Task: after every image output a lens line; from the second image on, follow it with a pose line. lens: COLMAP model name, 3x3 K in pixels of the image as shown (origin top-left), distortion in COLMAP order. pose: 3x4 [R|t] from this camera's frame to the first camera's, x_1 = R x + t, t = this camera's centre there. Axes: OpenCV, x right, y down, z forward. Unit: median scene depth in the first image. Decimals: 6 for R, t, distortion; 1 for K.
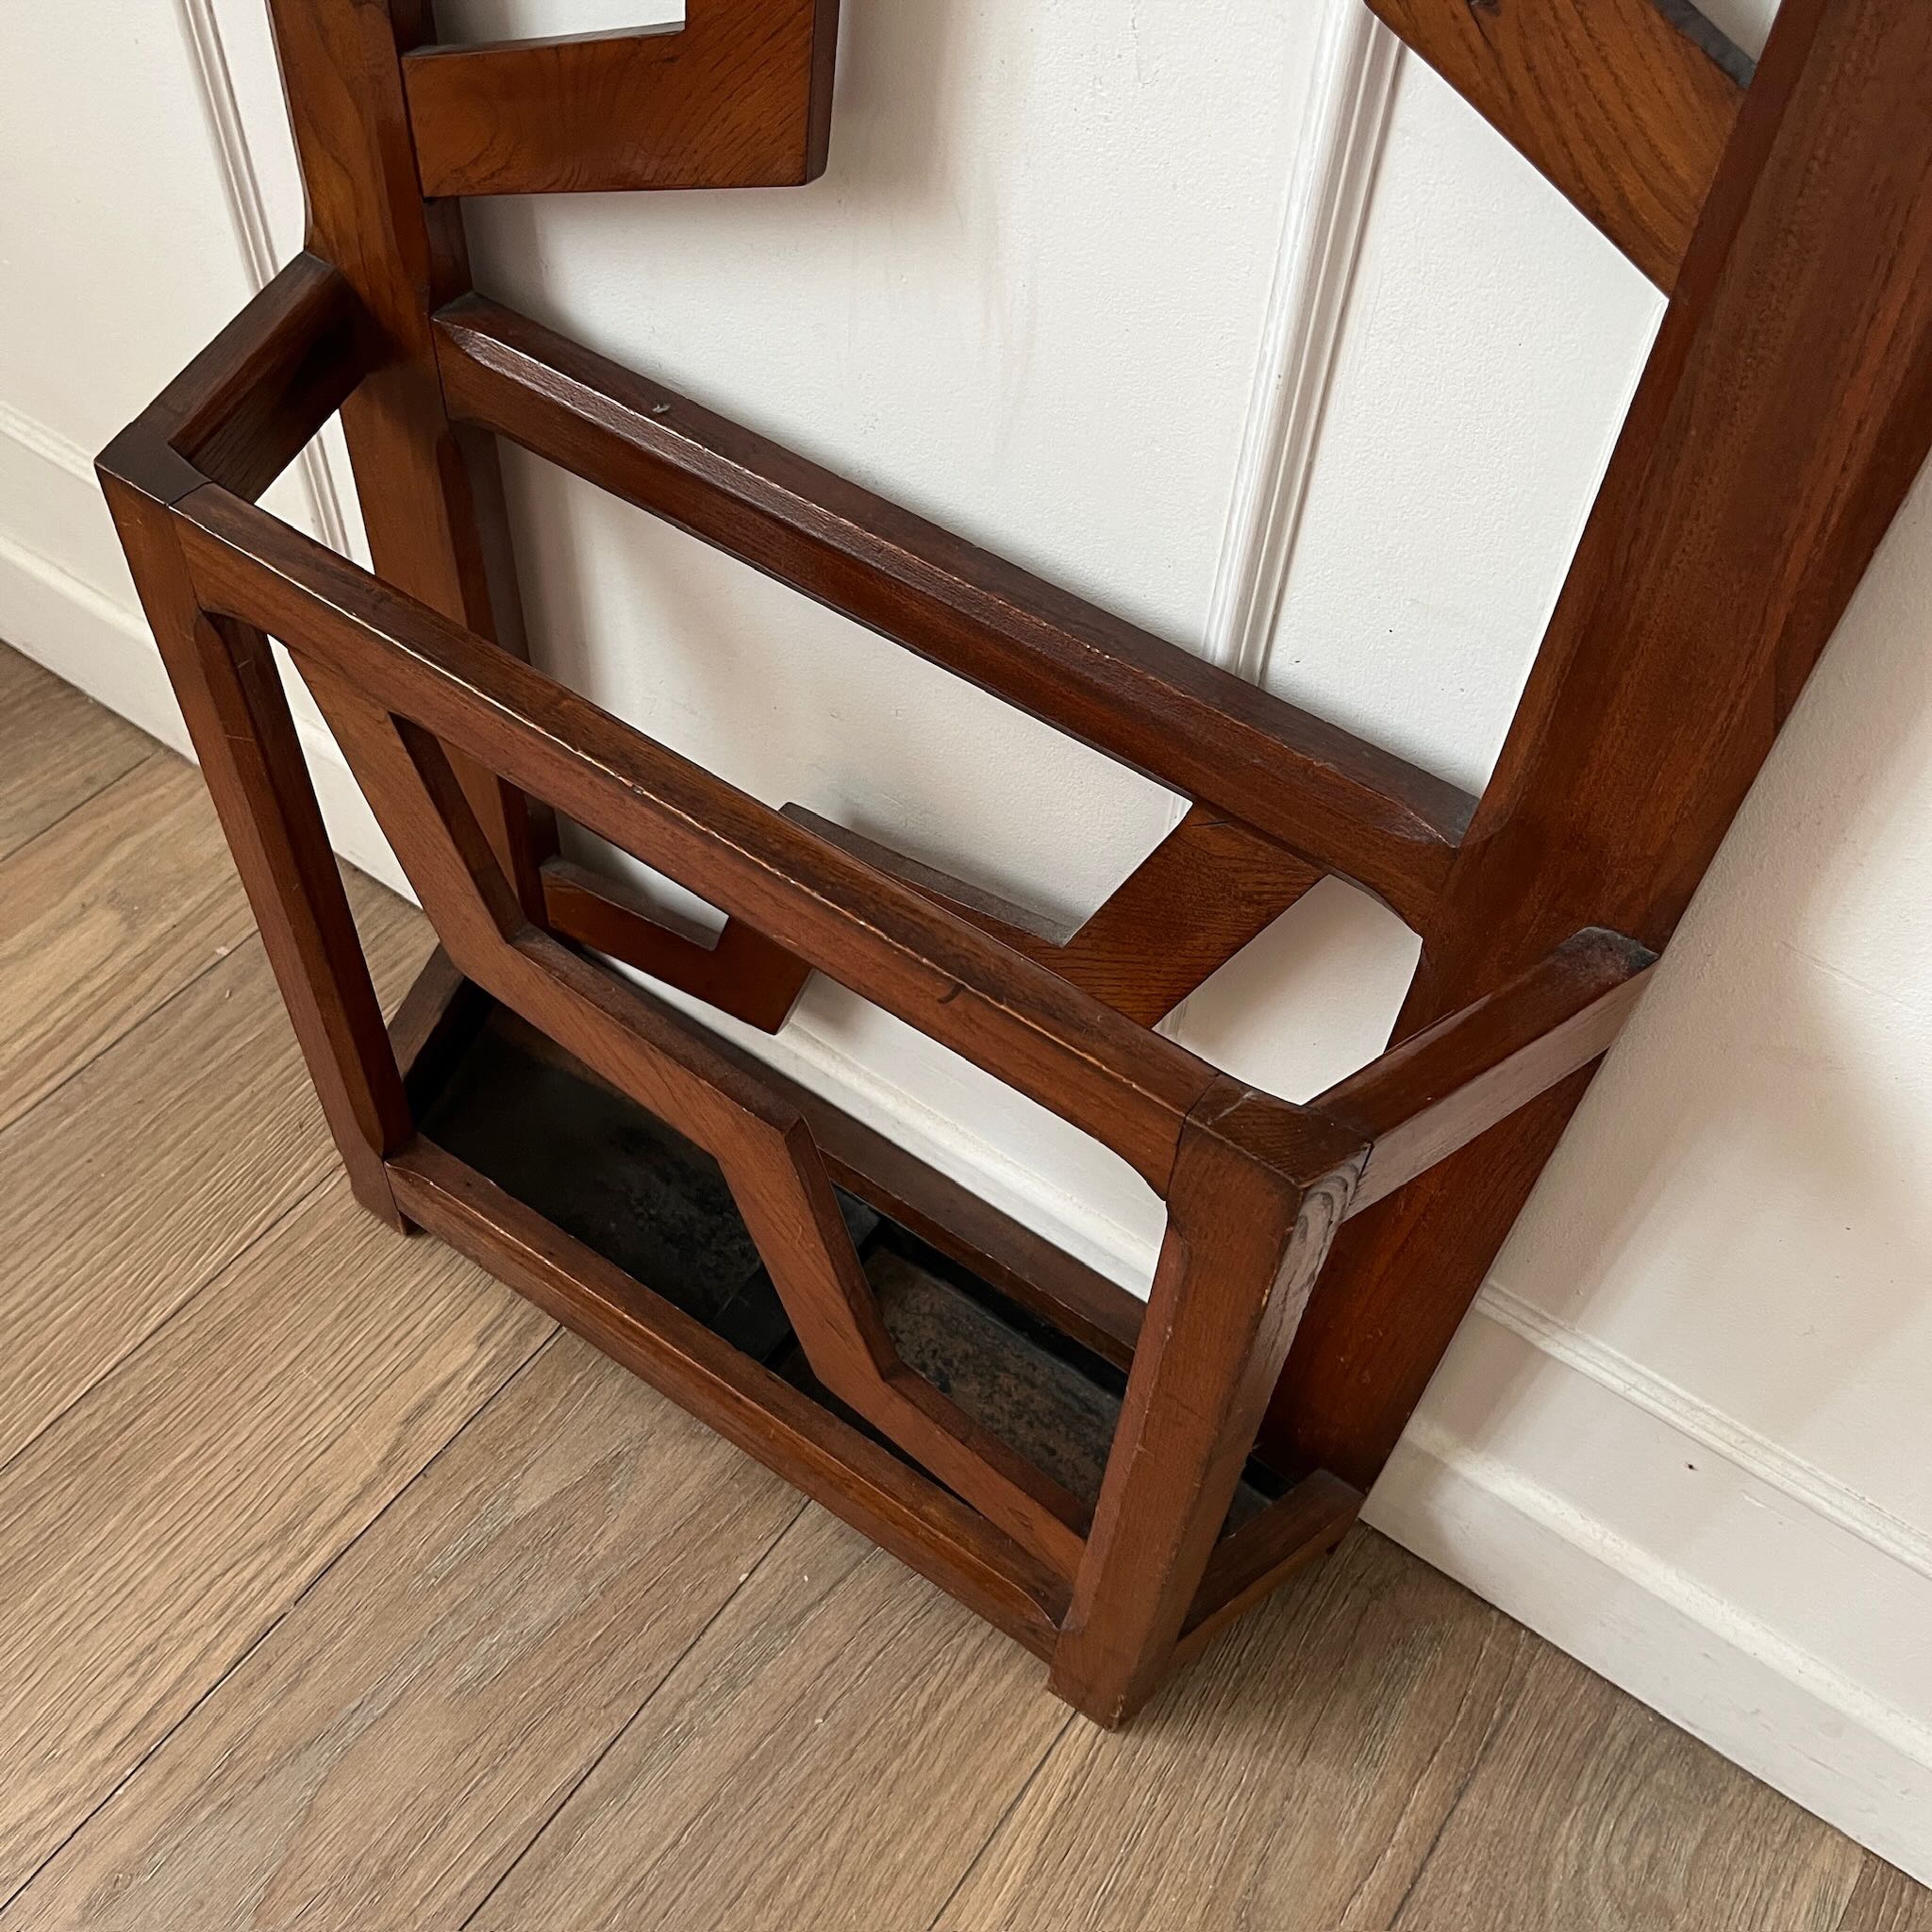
lens RADIAL K [[2024.8, 0, 956.2], [0, 2024.8, 1016.5], [0, 0, 1]] dist [0.020713, -0.031345]
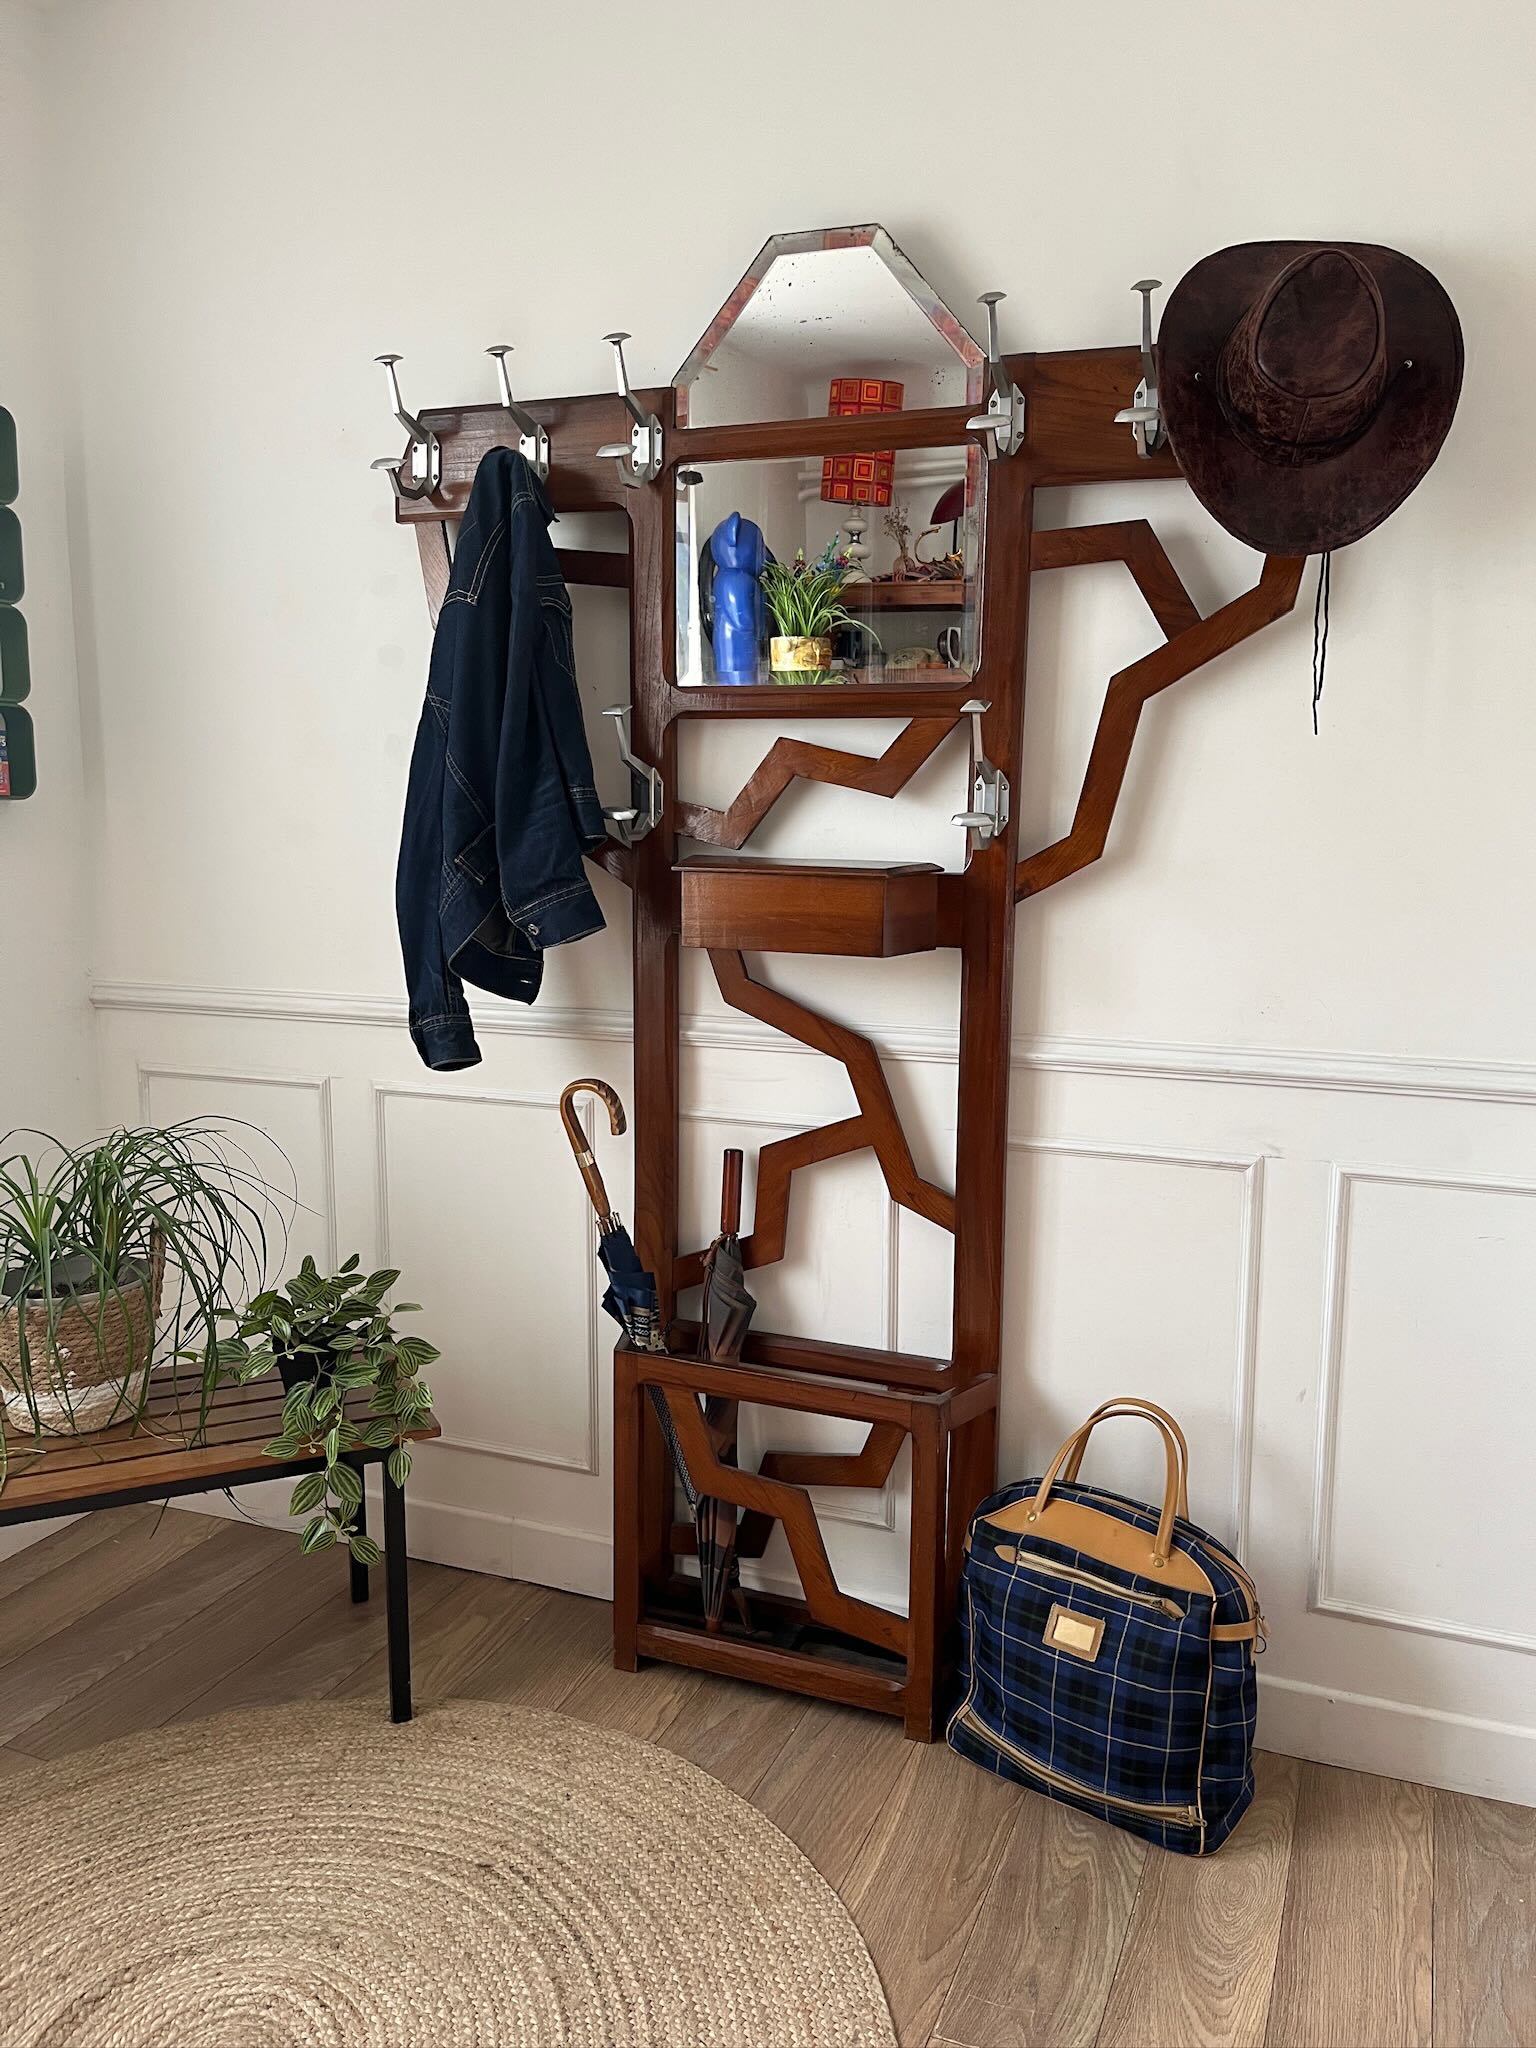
lens RADIAL K [[1644.8, 0, 768.0], [0, 1644.8, 1024.0], [0, 0, 1]] dist [0.000607, -0.000108]
pose [[0.972308, -0.080519, 0.219395, -0.595746], [0.209566, 0.715901, -0.666009, 1.154845], [-0.103439, 0.693543, 0.712951, -1.406646]]
